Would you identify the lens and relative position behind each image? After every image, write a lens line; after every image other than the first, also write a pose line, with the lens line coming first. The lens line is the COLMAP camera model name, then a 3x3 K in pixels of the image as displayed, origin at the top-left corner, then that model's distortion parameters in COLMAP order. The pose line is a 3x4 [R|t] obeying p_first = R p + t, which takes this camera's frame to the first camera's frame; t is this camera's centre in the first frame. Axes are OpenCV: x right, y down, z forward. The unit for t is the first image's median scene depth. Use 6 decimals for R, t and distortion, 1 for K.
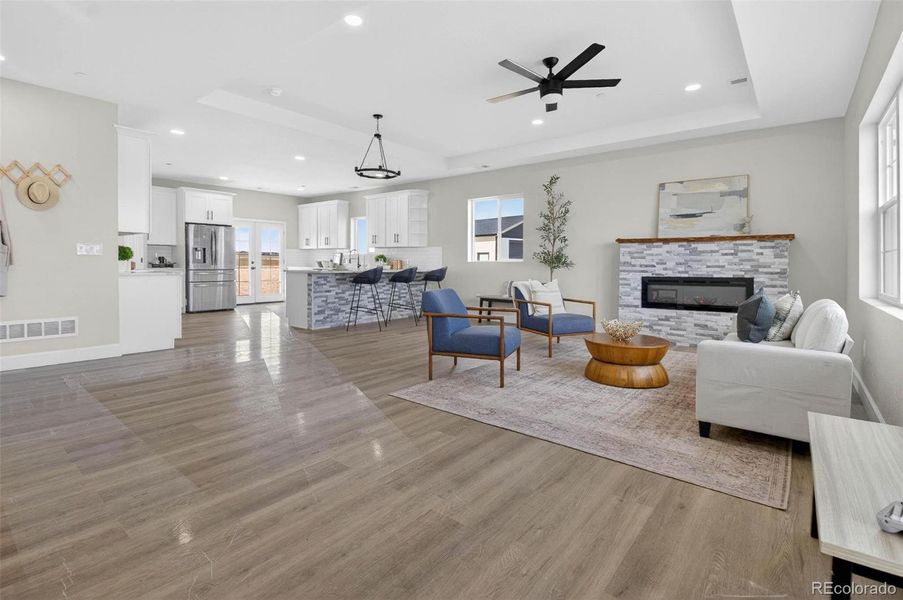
lens RADIAL K [[436.9, 0, 454.5], [0, 436.9, 273.7], [0, 0, 1]] dist [0.007947, -0.004266]
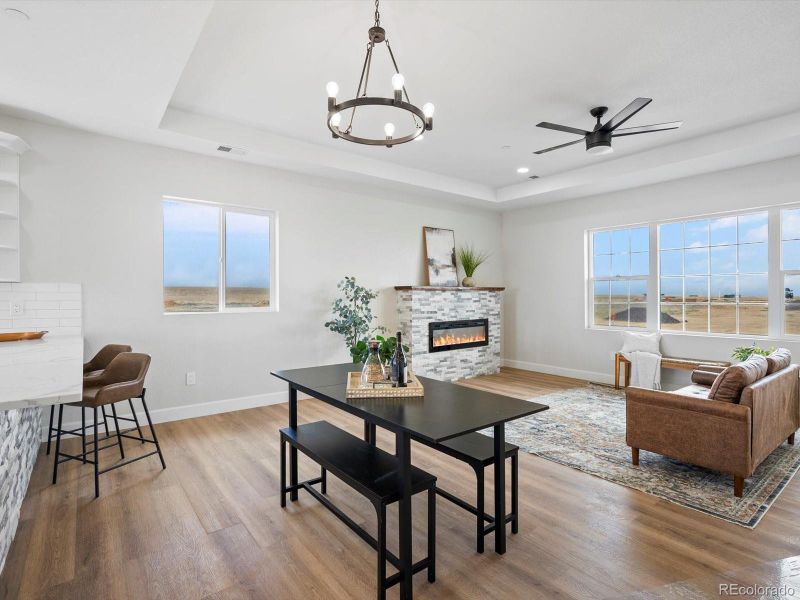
lens RADIAL K [[411.3, 0, 398.9], [0, 411.3, 300.0], [0, 0, 1]] dist [-0.005985, 0.006821]
pose [[0.226654, -0.016908, 0.973828, -0.516210], [0.023678, 0.999649, 0.011845, -0.058841], [-0.973687, 0.020373, 0.226975, 0.822942]]
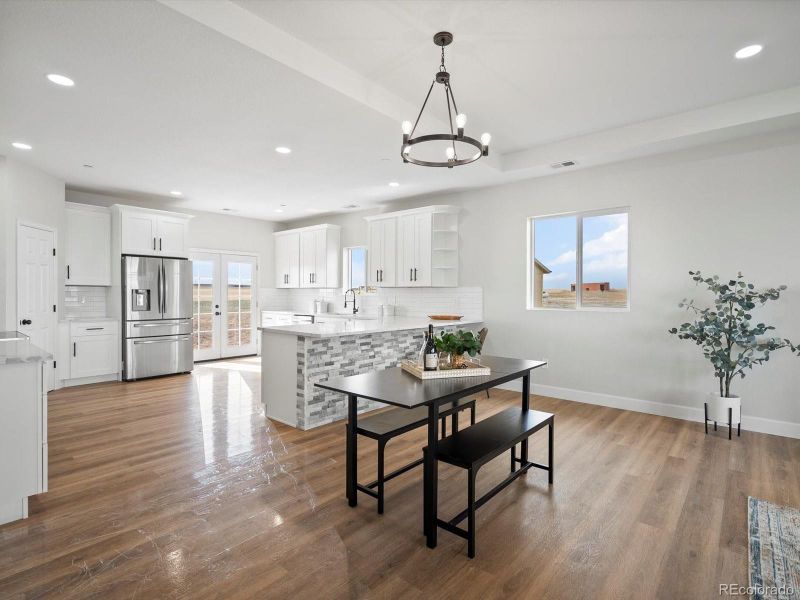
lens RADIAL K [[411.3, 0, 403.4], [0, 411.3, 298.1], [0, 0, 1]] dist [-0.005985, 0.006821]
pose [[0.999621, -0.003597, -0.027290, -0.191538], [0.003236, 0.999907, -0.013254, -0.049551], [0.027335, 0.013161, 0.999540, 0.481171]]
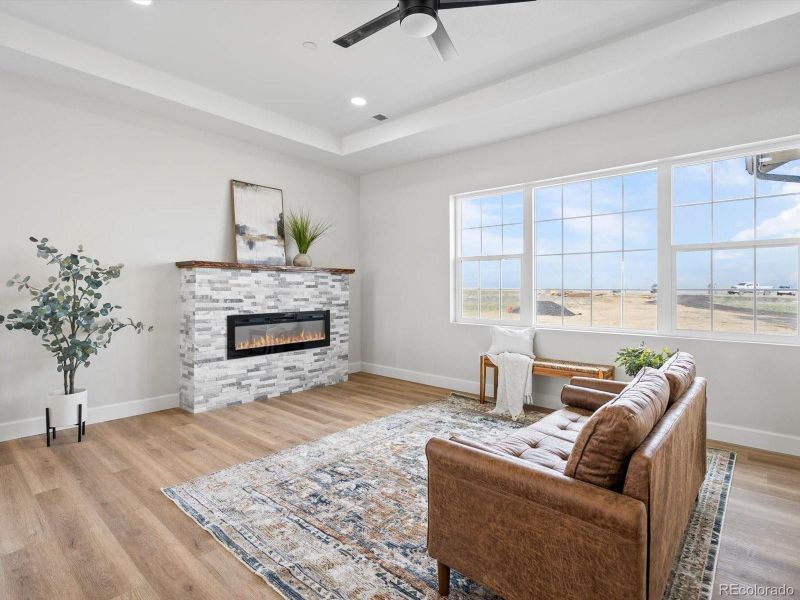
lens RADIAL K [[411.3, 0, 396.4], [0, 411.3, 290.8], [0, 0, 1]] dist [-0.005985, 0.006821]
pose [[0.044959, -0.008942, 0.998949, -0.219026], [0.015112, 0.999852, 0.008270, -0.034620], [-0.998875, 0.014724, 0.045087, 0.674350]]
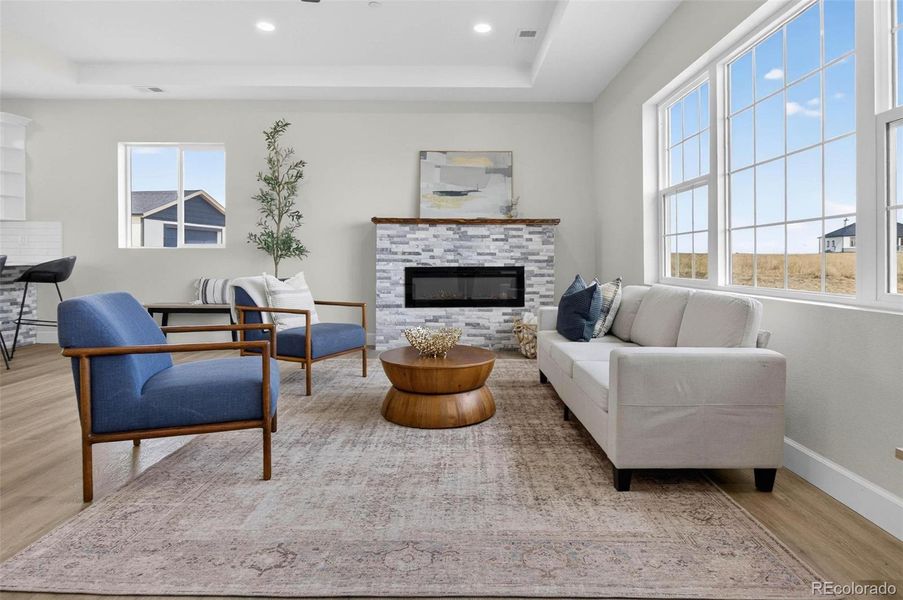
lens RADIAL K [[497.4, 0, 461.3], [0, 497.4, 269.9], [0, 0, 1]] dist [0.001665, -0.003103]
pose [[0.773433, -0.013574, 0.633733, -0.051160], [0.014913, 0.999884, 0.003216, 0.009445], [-0.633702, 0.006963, 0.773546, 0.247705]]
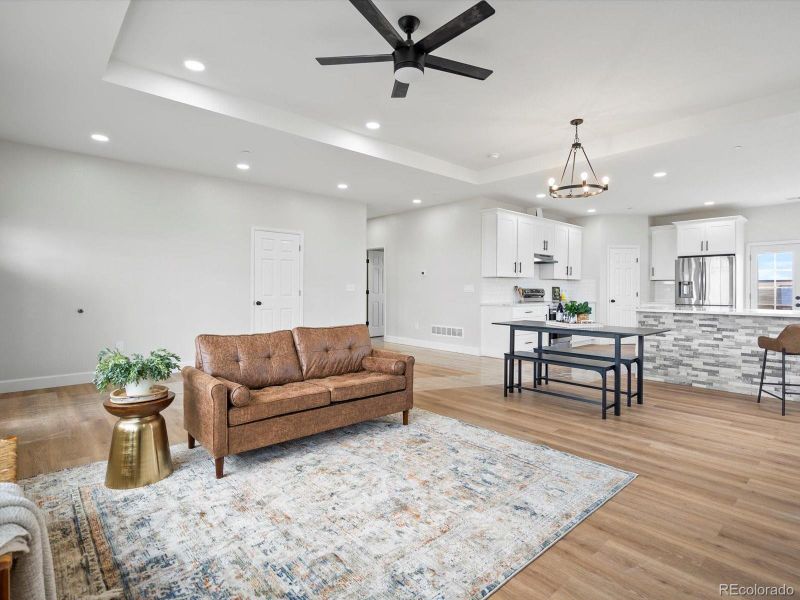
lens RADIAL K [[411.3, 0, 400.5], [0, 411.3, 299.0], [0, 0, 1]] dist [-0.005985, 0.006821]
pose [[-0.158004, 0.013470, -0.987347, 0.588646], [-0.027373, 0.999463, 0.018016, -0.028793], [0.987059, 0.029873, -0.157550, 0.736884]]
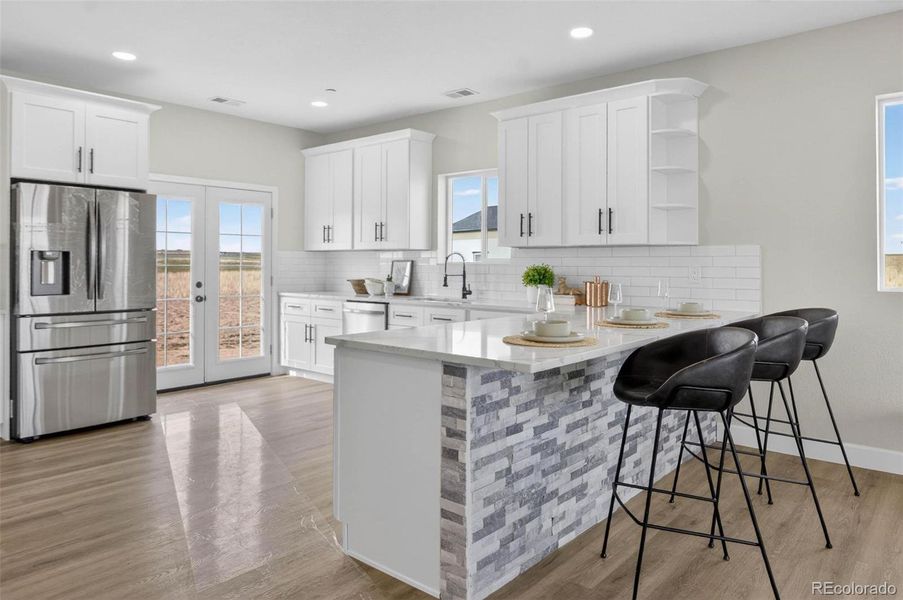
lens RADIAL K [[603.0, 0, 461.1], [0, 603.0, 262.0], [0, 0, 1]] dist [0.004573, -0.013293]
pose [[0.999912, -0.005707, -0.011989, -0.356367], [0.005374, 0.999603, -0.027656, -0.050835], [0.012142, 0.027589, 0.999546, 0.745455]]
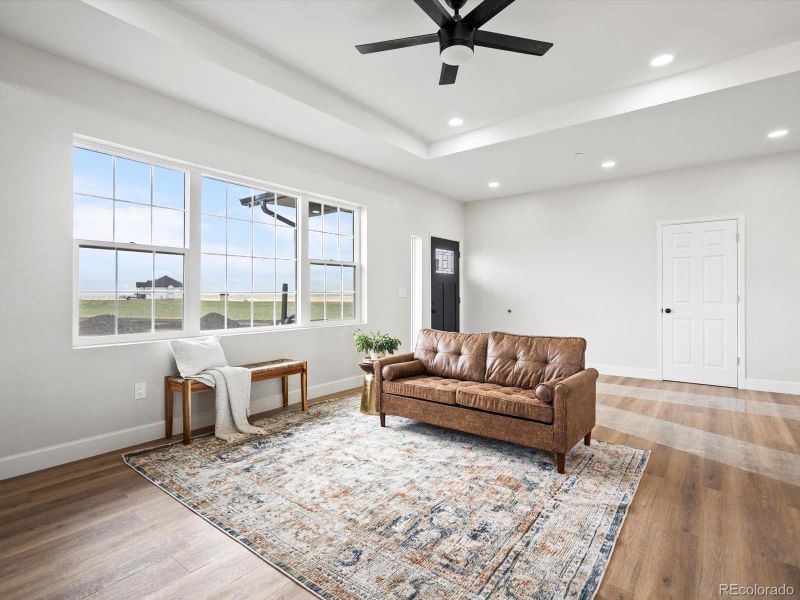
lens RADIAL K [[411.3, 0, 406.0], [0, 411.3, 295.0], [0, 0, 1]] dist [-0.005985, 0.006821]
pose [[-0.999510, -0.008421, -0.030150, 0.207733], [-0.009111, 0.999697, 0.022854, -0.038832], [0.029948, 0.023117, -0.999284, 1.074361]]
